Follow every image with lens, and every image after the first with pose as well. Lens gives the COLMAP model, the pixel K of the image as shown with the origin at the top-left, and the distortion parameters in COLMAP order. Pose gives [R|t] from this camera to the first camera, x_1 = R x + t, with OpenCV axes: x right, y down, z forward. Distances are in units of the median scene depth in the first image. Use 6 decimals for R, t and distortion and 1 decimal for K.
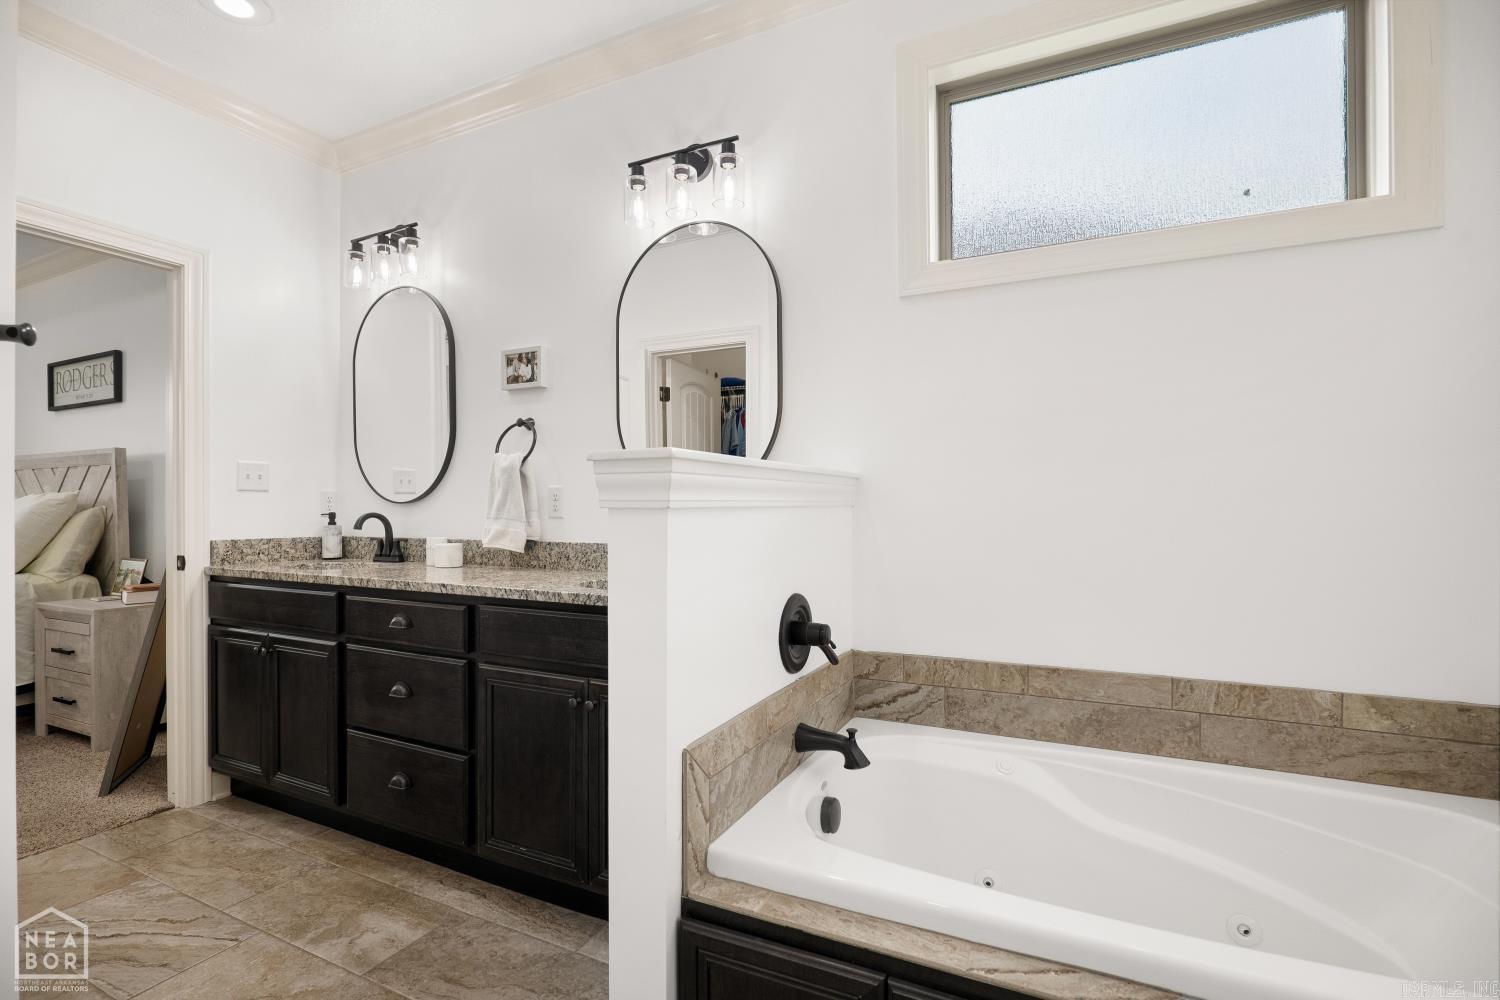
lens RADIAL K [[707.9, 0, 751.0], [0, 707.9, 505.6], [0, 0, 1]] dist [-0.014182, 0.003004]
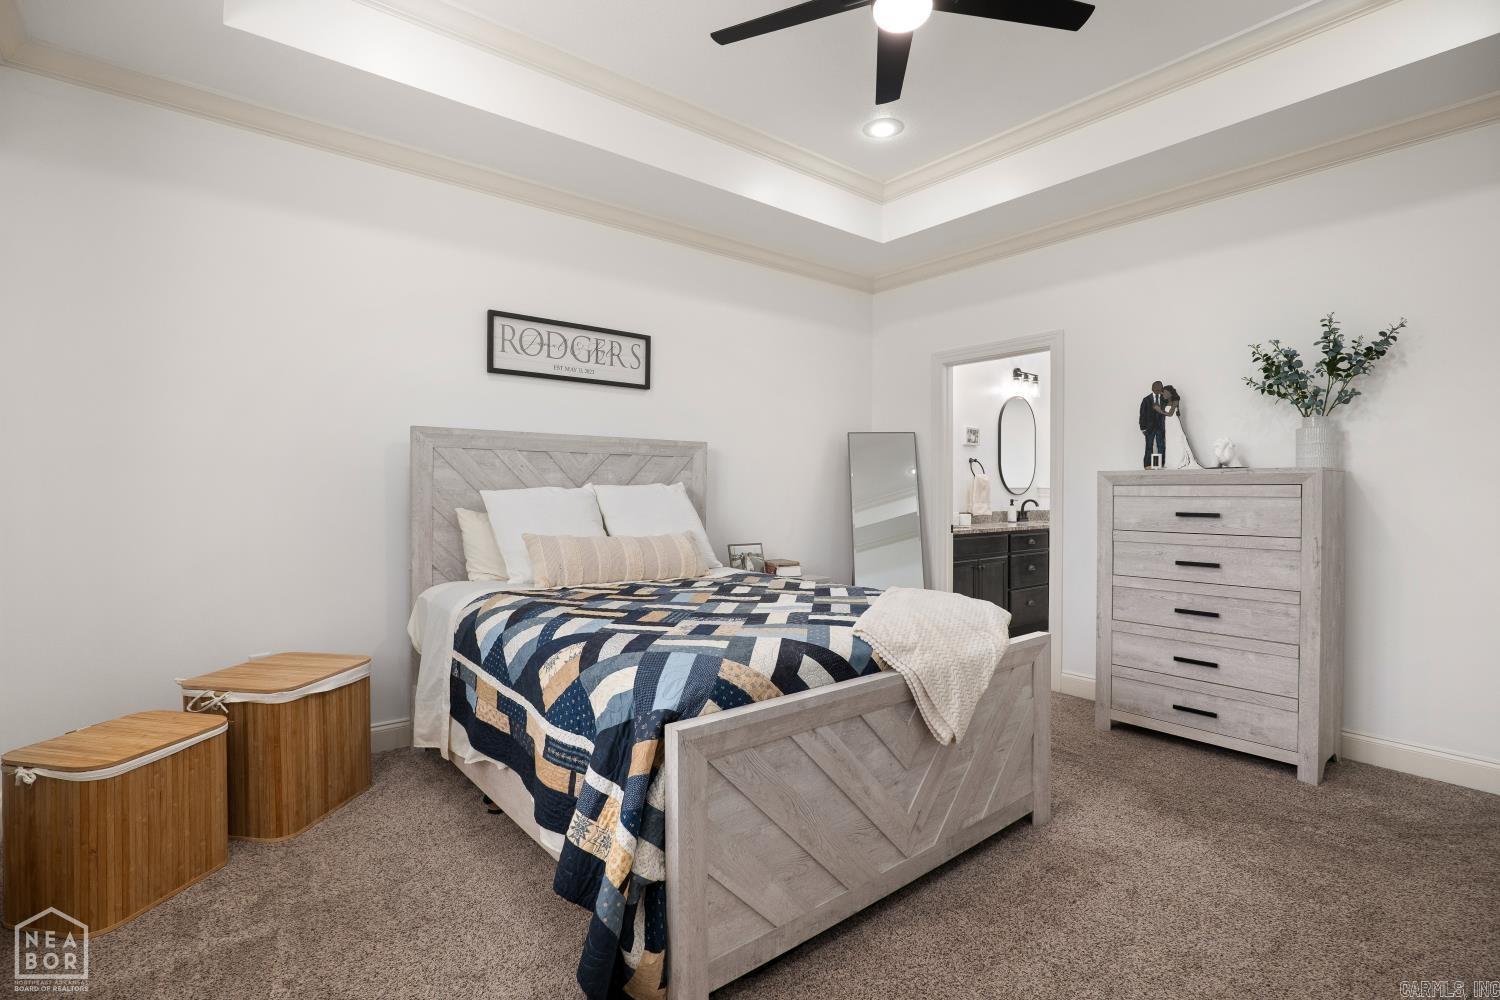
lens RADIAL K [[707.9, 0, 758.5], [0, 707.9, 492.6], [0, 0, 1]] dist [-0.014182, 0.003004]
pose [[0.394057, -0.002073, 0.919084, -2.689064], [-0.007074, 0.999961, 0.005289, -0.019633], [-0.919059, -0.008586, 0.394027, 0.733040]]
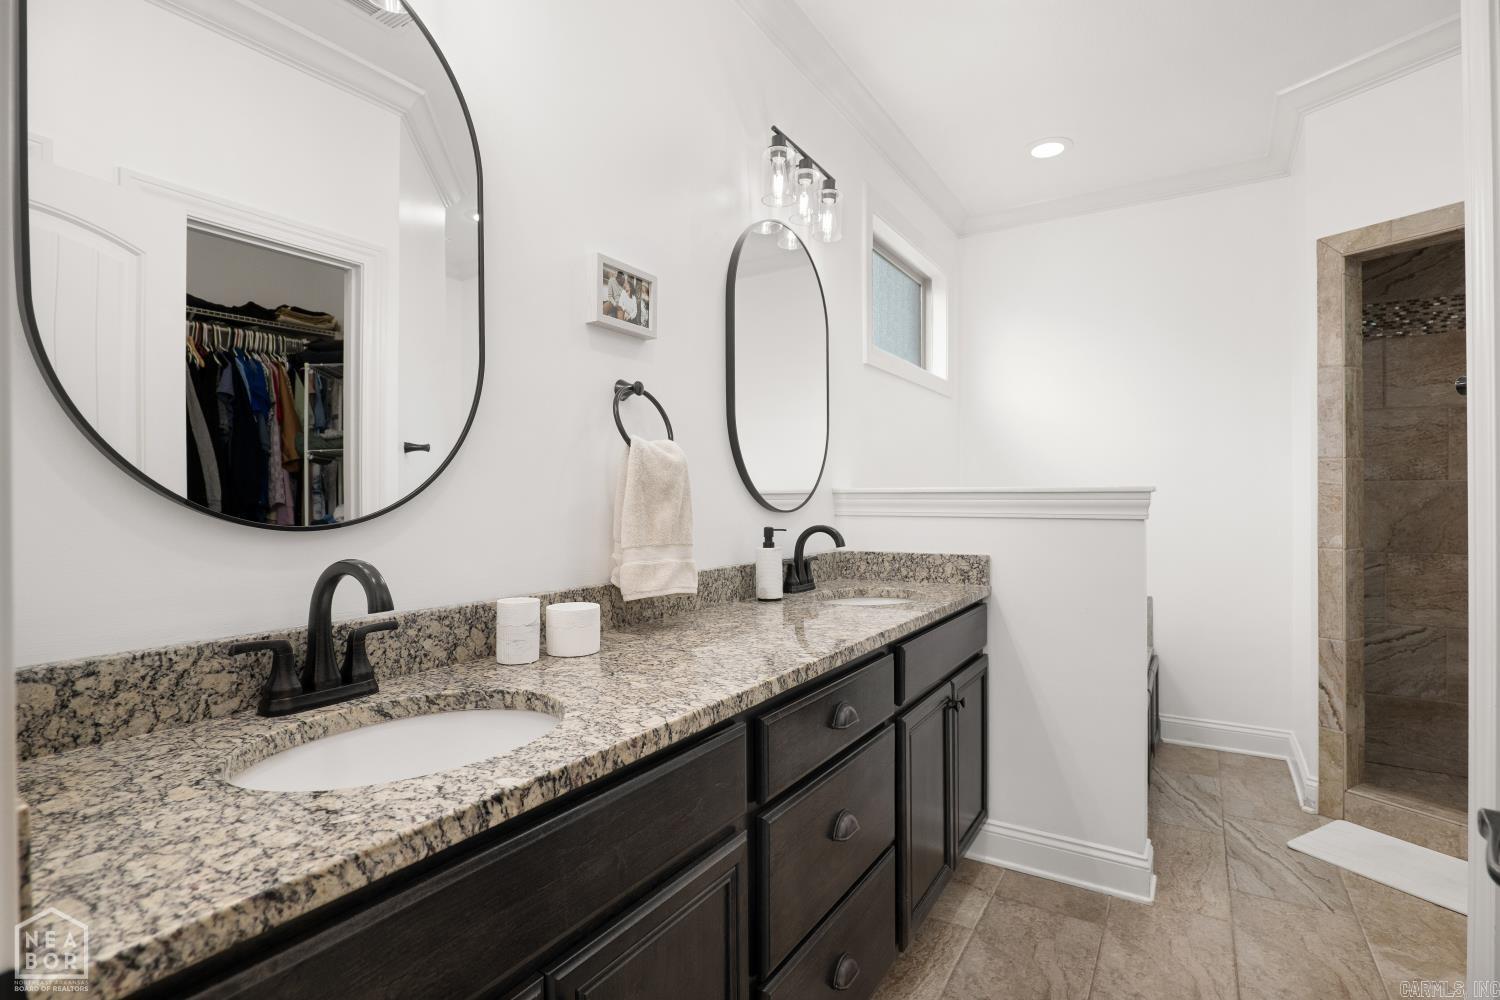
lens RADIAL K [[707.9, 0, 745.2], [0, 707.9, 502.2], [0, 0, 1]] dist [-0.014182, 0.003004]
pose [[0.100720, -0.004648, 0.994904, -0.918733], [0.000644, 0.999989, 0.004607, -0.020777], [-0.994915, 0.000176, 0.100722, 0.835105]]
